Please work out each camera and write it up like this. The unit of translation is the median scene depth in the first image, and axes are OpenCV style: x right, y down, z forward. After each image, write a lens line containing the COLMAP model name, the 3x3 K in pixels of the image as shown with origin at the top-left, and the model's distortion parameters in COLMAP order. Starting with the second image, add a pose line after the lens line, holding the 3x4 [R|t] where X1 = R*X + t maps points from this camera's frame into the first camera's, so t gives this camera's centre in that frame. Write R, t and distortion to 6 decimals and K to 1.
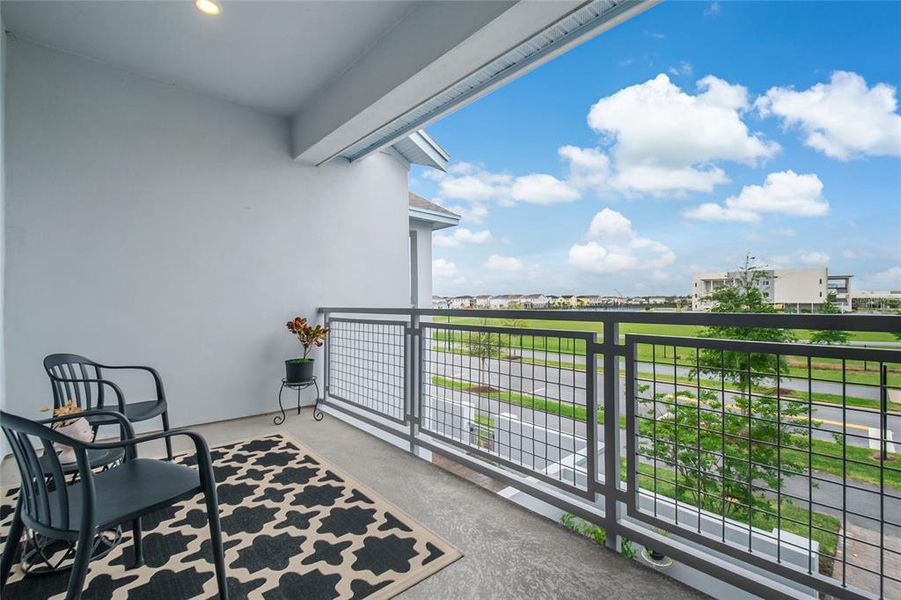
lens RADIAL K [[390.7, 0, 453.7], [0, 390.7, 302.4], [0, 0, 1]] dist [0.005291, -0.008905]
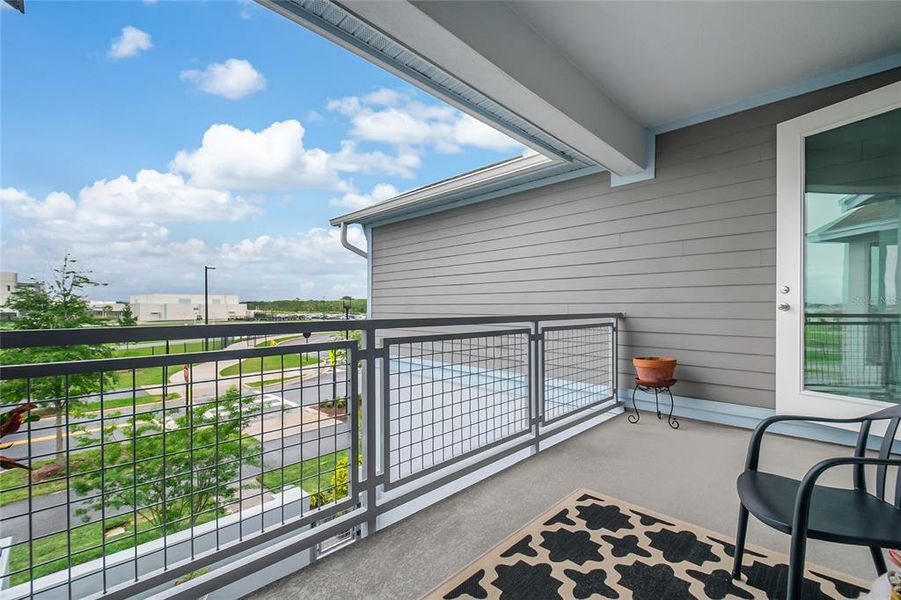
lens RADIAL K [[390.7, 0, 455.7], [0, 390.7, 293.6], [0, 0, 1]] dist [0.005291, -0.008905]
pose [[-0.050504, 0.045359, 0.997693, -1.146614], [0.012584, 0.998918, -0.044778, 0.000310], [-0.998645, 0.010294, -0.051020, 1.247208]]
